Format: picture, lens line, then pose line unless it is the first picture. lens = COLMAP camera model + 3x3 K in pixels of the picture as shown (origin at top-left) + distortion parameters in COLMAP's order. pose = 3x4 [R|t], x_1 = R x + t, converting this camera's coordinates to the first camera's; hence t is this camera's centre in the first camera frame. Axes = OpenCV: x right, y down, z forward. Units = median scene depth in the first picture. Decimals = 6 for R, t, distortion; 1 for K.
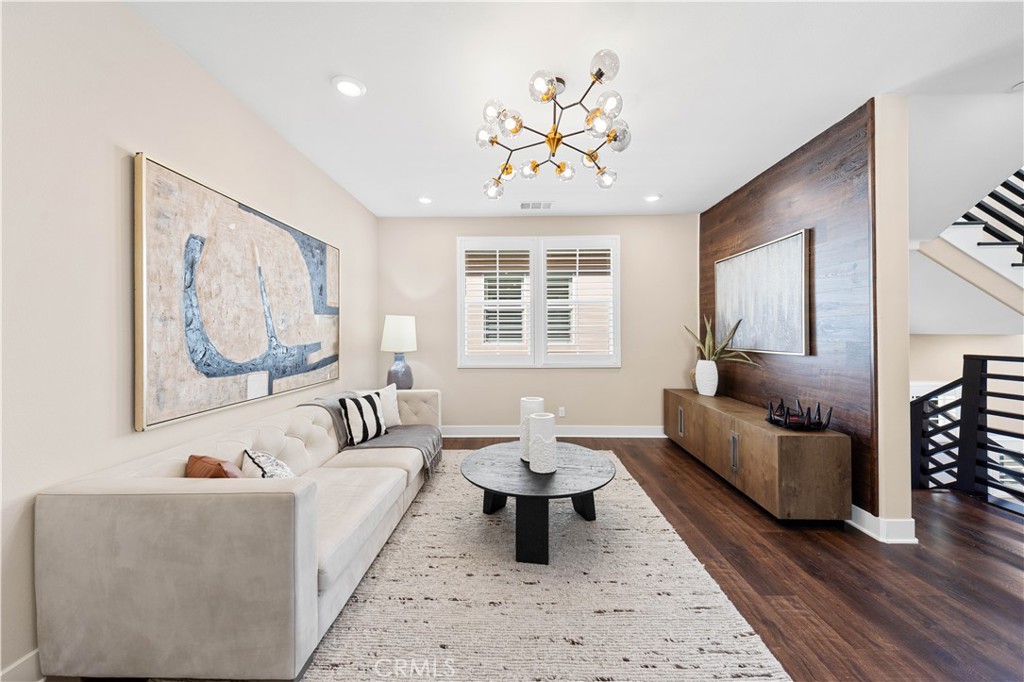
lens RADIAL K [[377.7, 0, 514.9], [0, 377.7, 333.6], [0, 0, 1]] dist [0.014255, -0.000022]
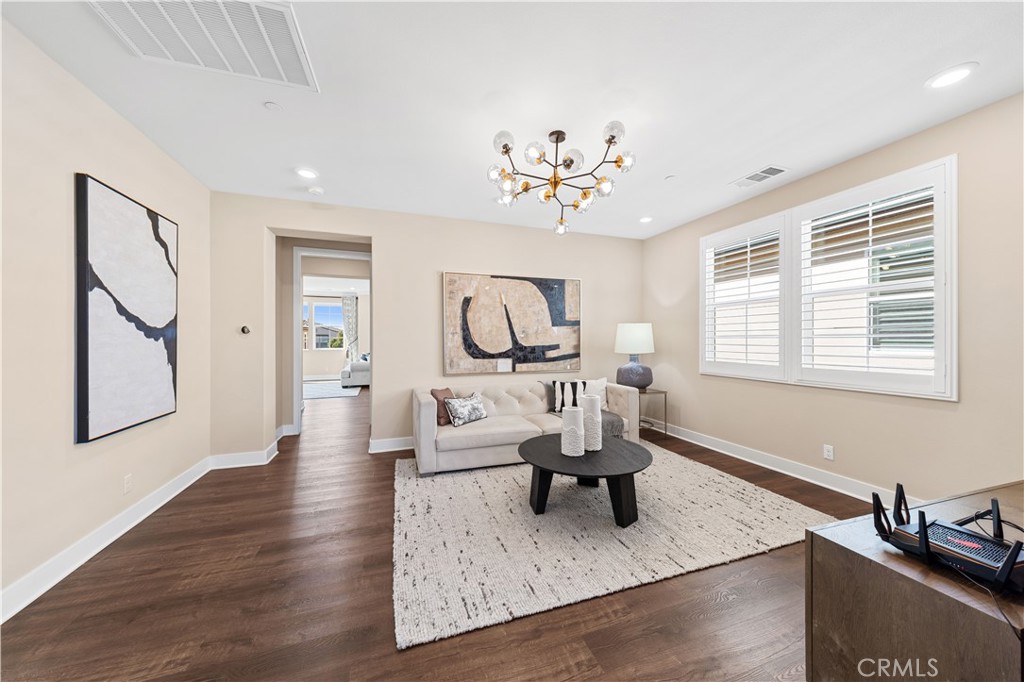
lens RADIAL K [[360.6, 0, 512.0], [0, 360.6, 341.0], [0, 0, 1]] dist [0.000152, -0.000046]
pose [[0.308642, 0.002664, -0.951175, 0.962207], [0.004642, 0.999980, 0.004307, 0.002330], [0.951167, -0.005745, 0.308623, 0.418543]]
